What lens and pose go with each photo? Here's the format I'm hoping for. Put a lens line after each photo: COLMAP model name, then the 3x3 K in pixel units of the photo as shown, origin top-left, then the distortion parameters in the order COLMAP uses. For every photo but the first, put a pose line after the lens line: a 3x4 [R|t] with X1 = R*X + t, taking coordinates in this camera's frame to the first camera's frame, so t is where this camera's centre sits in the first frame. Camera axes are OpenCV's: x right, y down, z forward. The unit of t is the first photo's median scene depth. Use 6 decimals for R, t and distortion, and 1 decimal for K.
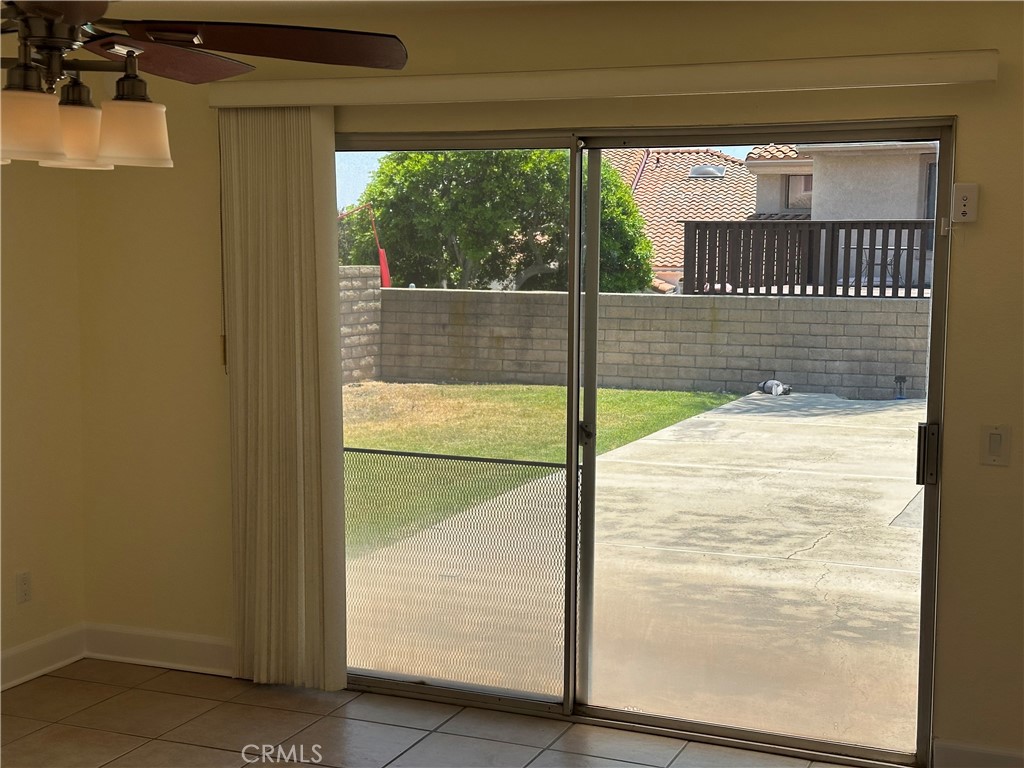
lens RADIAL K [[1433.1, 0, 512.0], [0, 1433.1, 384.0], [0, 0, 1]] dist [0.155572, -0.064982]
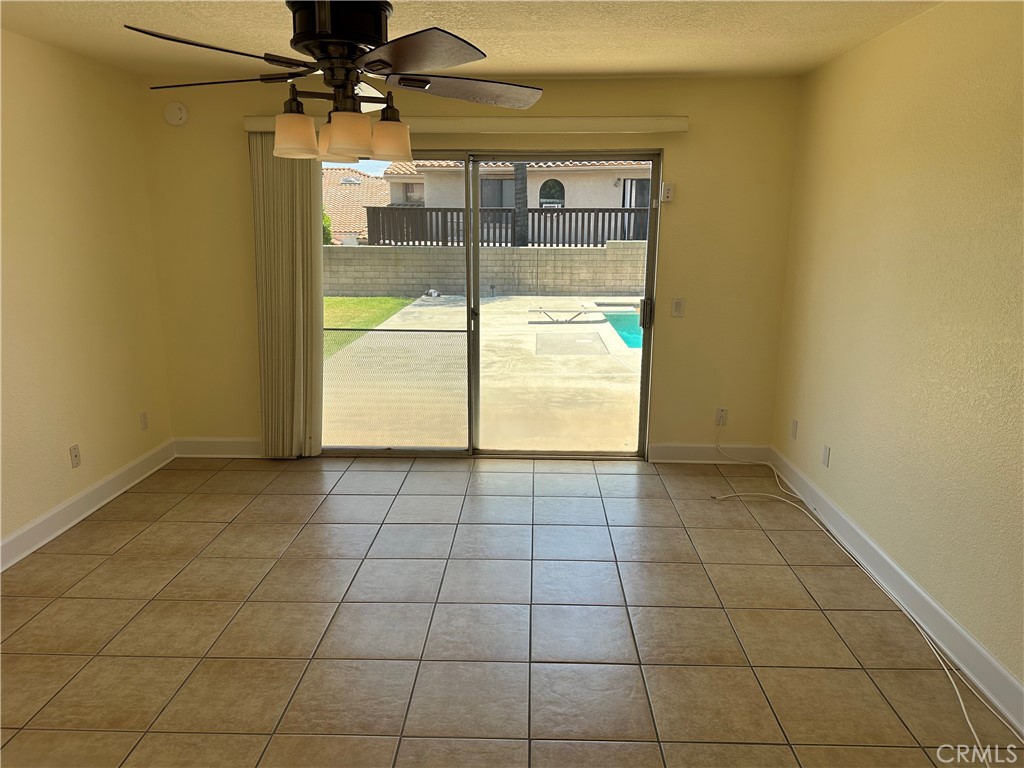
lens RADIAL K [[721.0, 0, 513.8], [0, 721.0, 386.9], [0, 0, 1]] dist [0.138728, -0.202824]
pose [[0.931373, -0.085609, 0.353857, -0.188682], [0.040012, 0.990142, 0.134233, 0.002250], [-0.361860, -0.110862, 0.925617, 0.044985]]
